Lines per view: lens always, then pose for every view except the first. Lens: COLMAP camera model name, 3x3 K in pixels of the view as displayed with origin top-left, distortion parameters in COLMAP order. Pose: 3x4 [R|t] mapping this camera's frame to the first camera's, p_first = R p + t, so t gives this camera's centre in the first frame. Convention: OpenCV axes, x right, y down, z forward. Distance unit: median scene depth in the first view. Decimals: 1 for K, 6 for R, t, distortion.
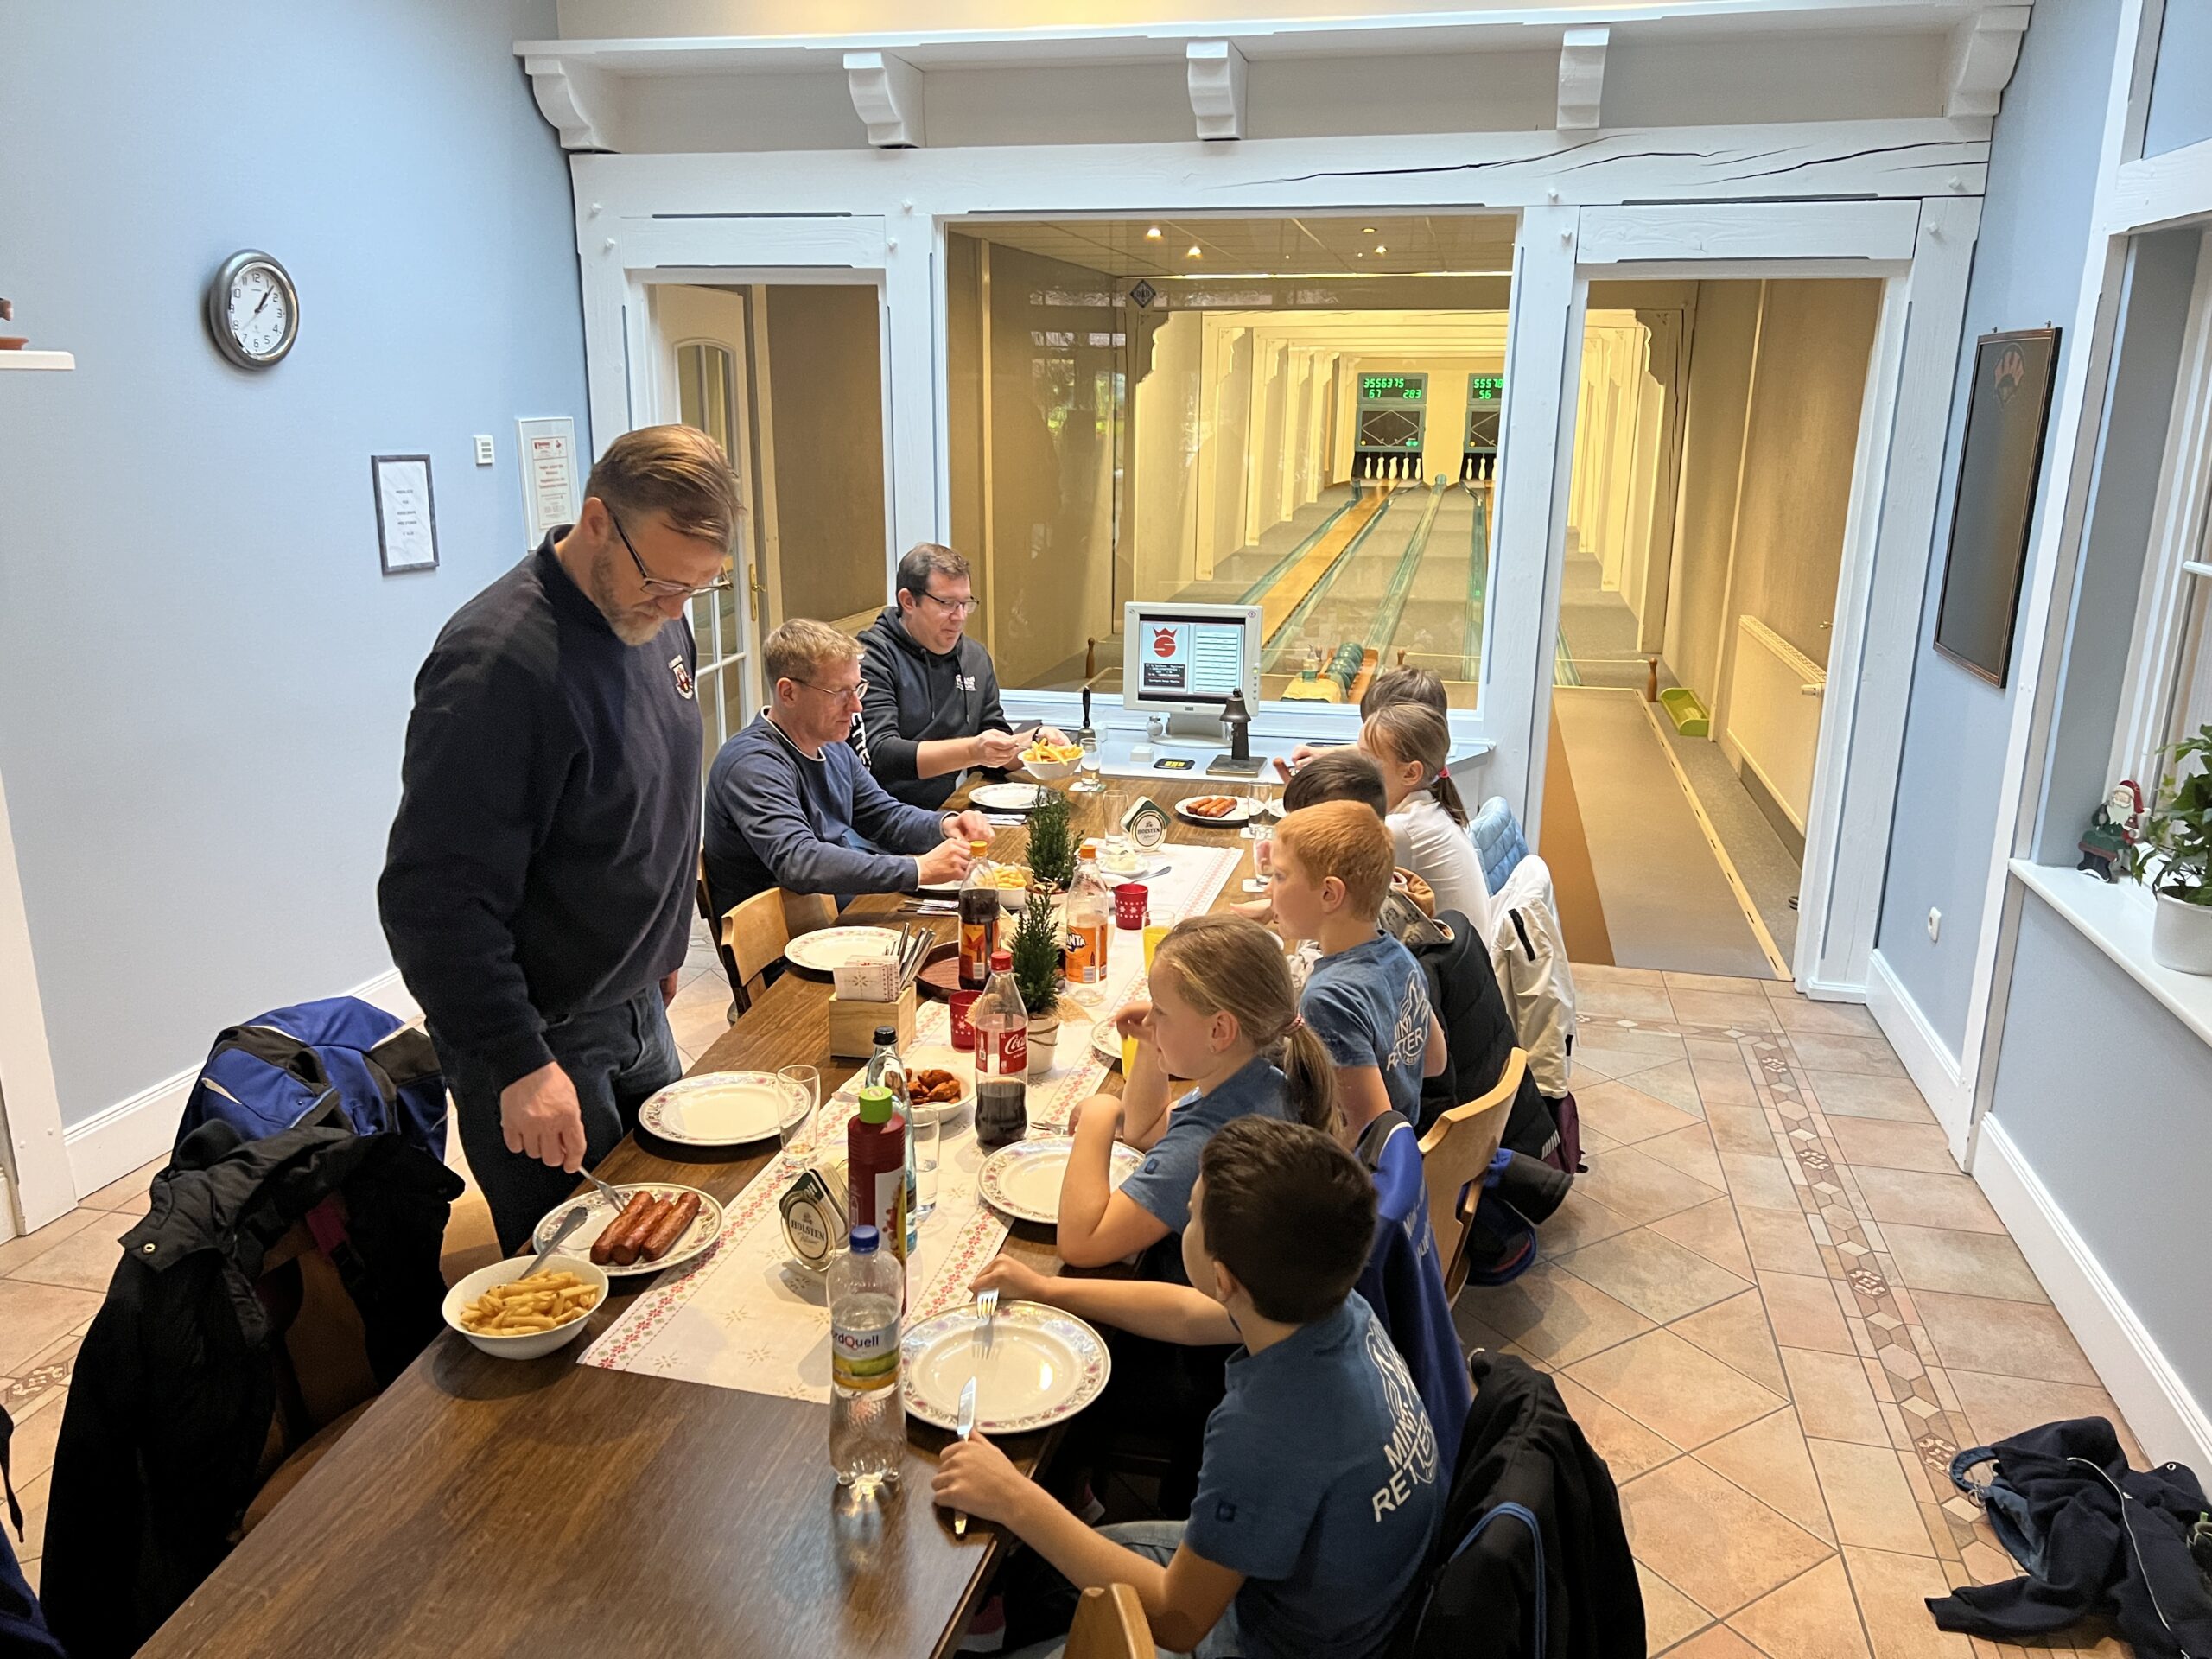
lens RADIAL K [[1690.3, 0, 1106.0], [0, 1690.3, 829.5], [0, 0, 1]] dist [0.124193, -0.001895]
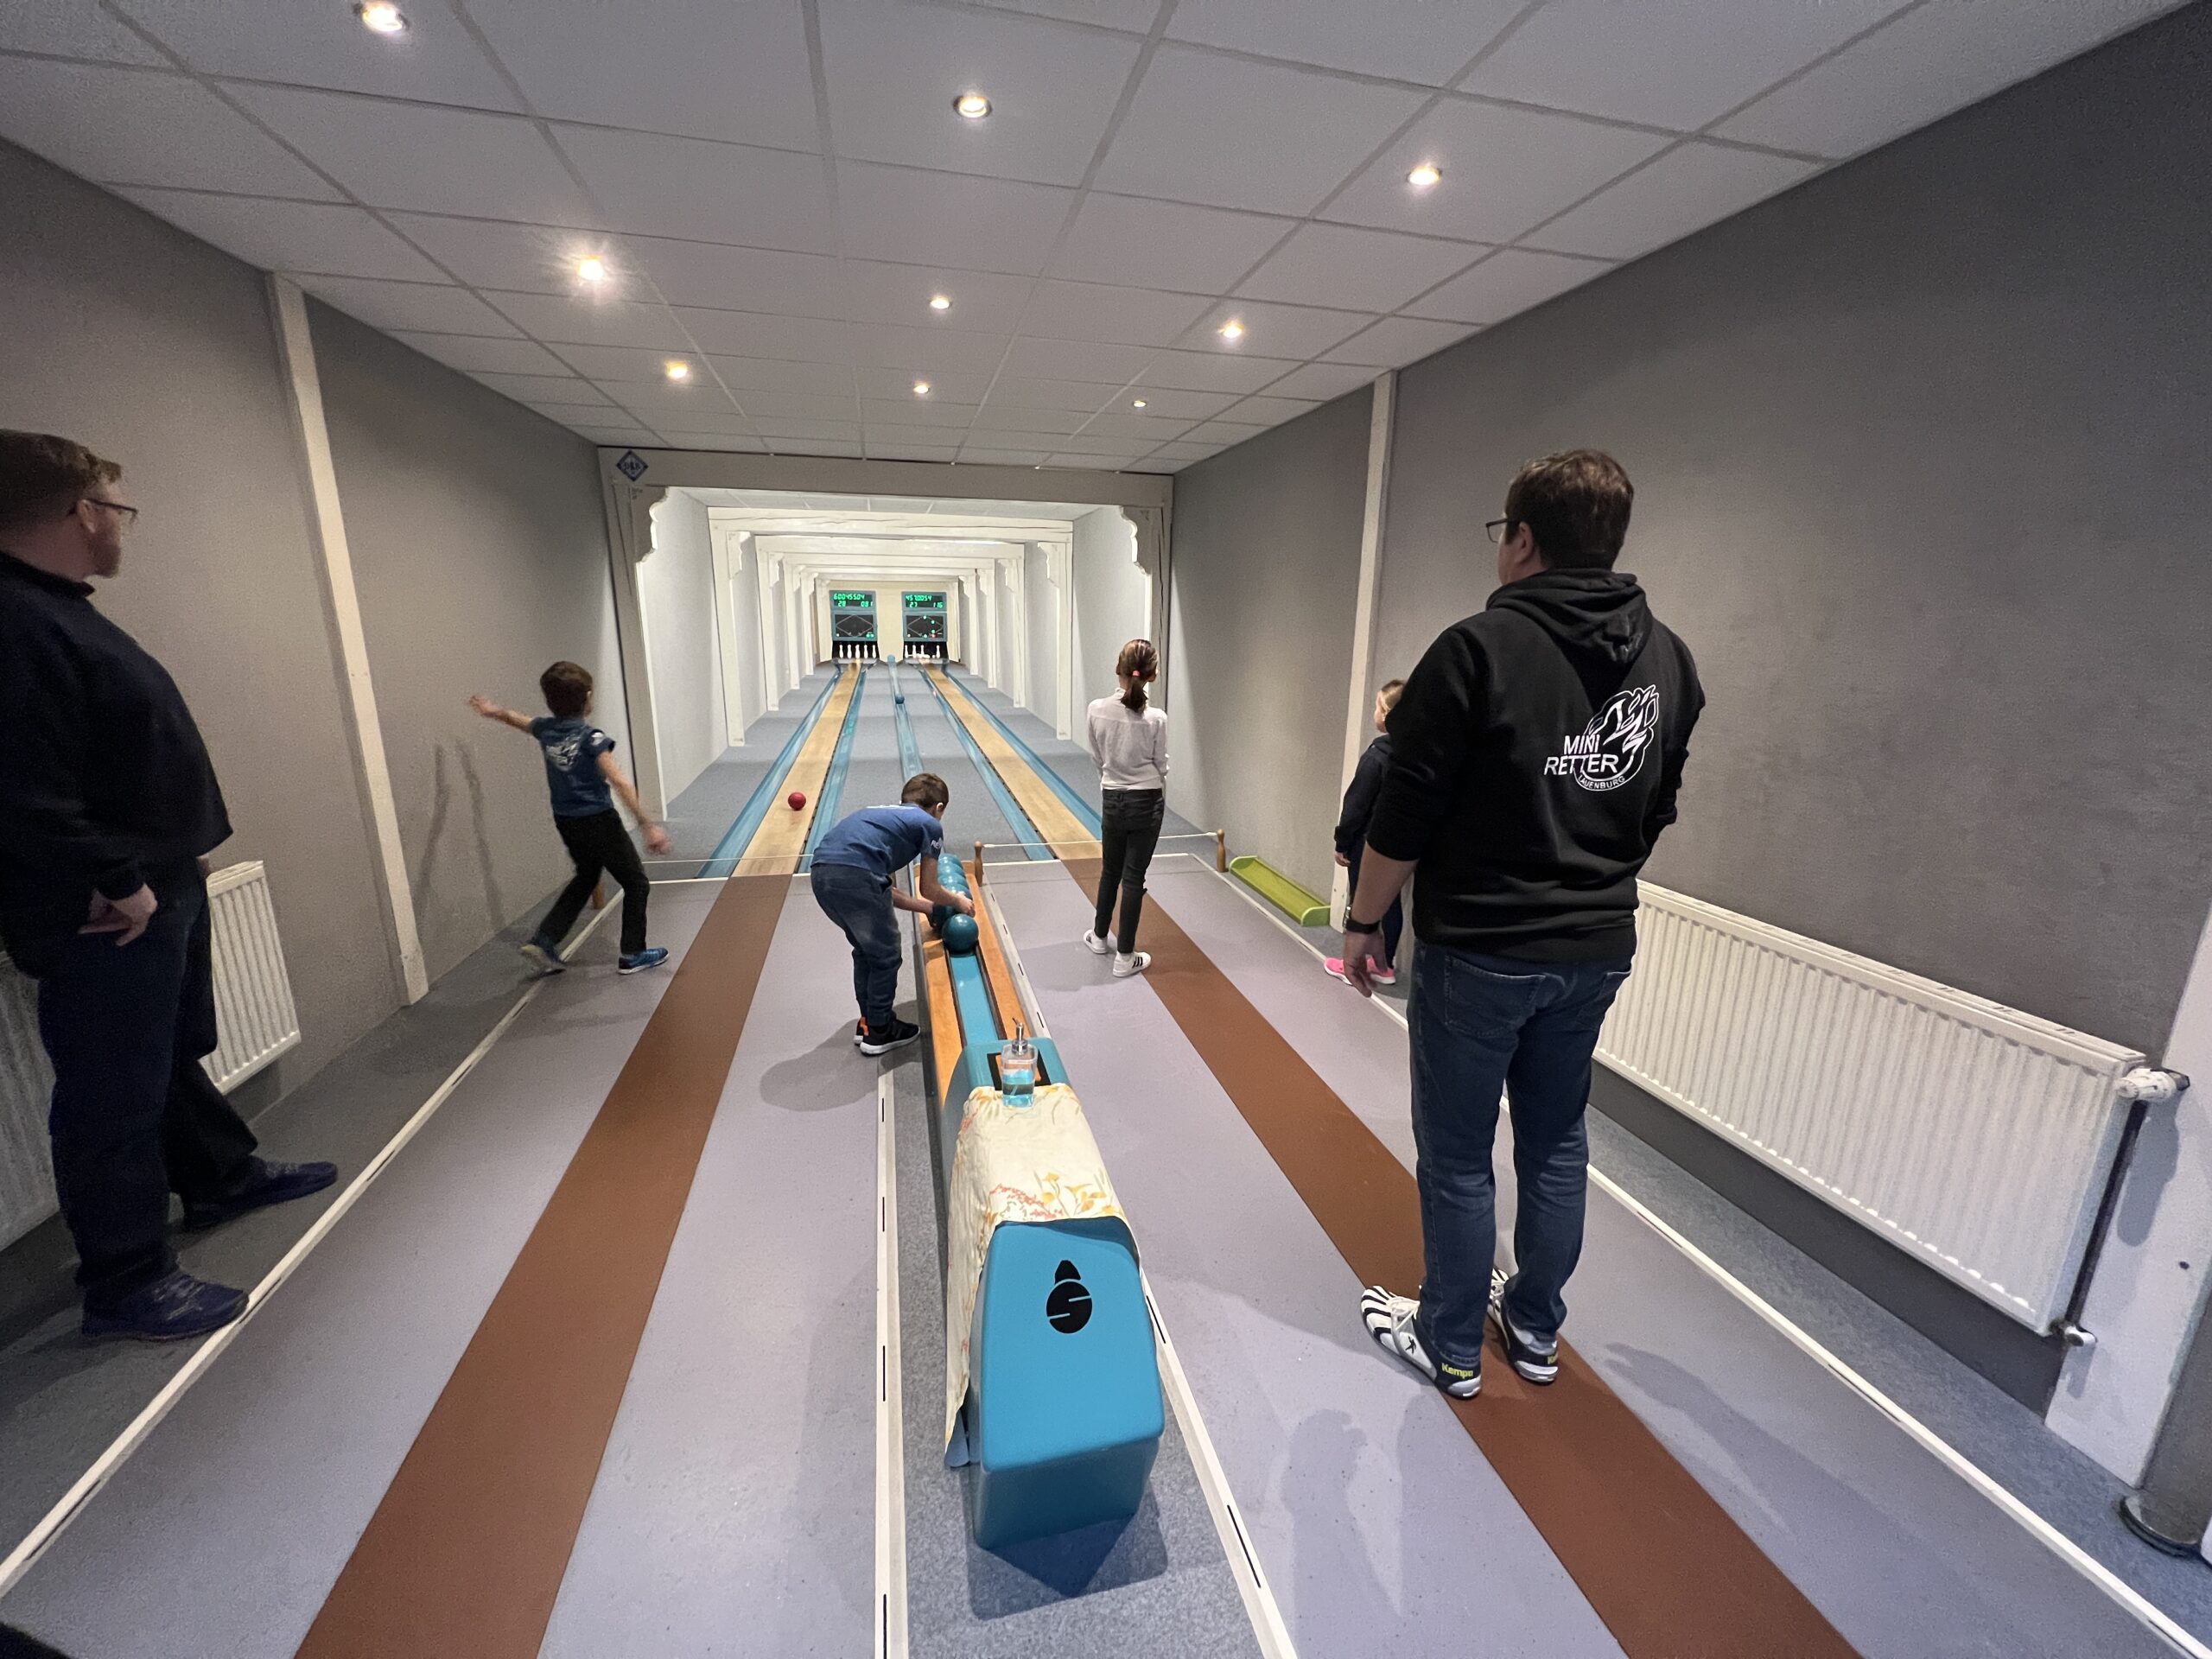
lens RADIAL K [[883.5, 0, 1106.0], [0, 883.5, 829.5], [0, 0, 1]] dist [-0.001188, -0.000096]
pose [[0.898820, -0.102857, 0.426079, 0.011828], [0.107142, 0.994146, 0.013974, -0.039850], [-0.425022, 0.033091, 0.904578, 0.192693]]
